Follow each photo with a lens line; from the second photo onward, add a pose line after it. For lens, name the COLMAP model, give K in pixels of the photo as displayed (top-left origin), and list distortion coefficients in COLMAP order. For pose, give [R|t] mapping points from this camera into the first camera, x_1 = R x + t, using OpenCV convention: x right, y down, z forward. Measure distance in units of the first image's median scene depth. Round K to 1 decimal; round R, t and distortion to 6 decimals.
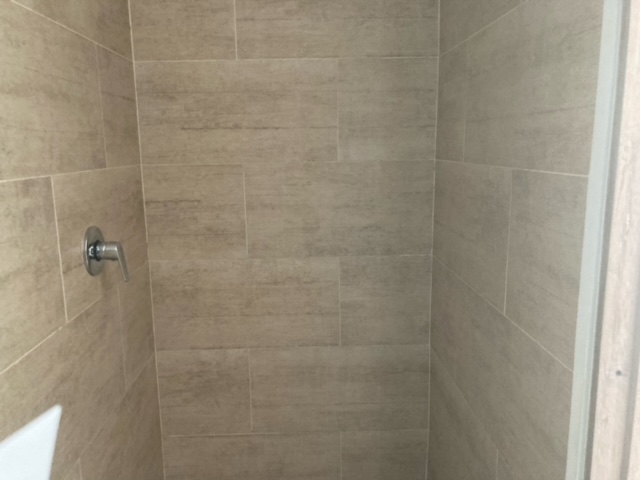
lens RADIAL K [[523.7, 0, 314.7], [0, 523.7, 237.2], [0, 0, 1]] dist [0.041985, -0.055452]
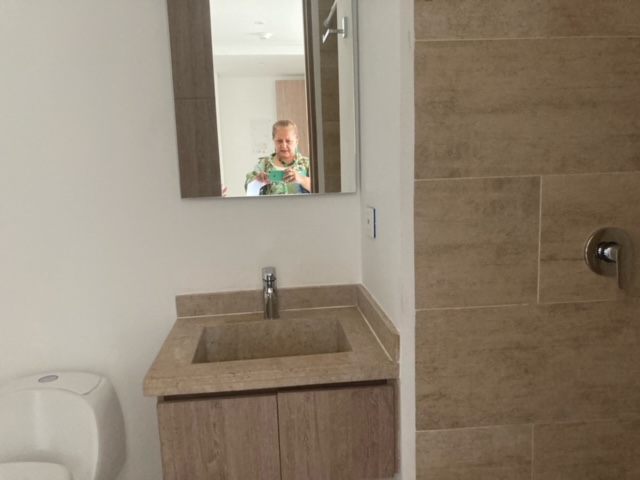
lens RADIAL K [[523.7, 0, 314.7], [0, 523.7, 237.2], [0, 0, 1]] dist [0.041985, -0.055452]
pose [[0.072815, 0.164687, -0.983654, 0.647143], [-0.144860, 0.977560, 0.152944, -0.091027], [0.986769, 0.131355, 0.095038, 0.418403]]
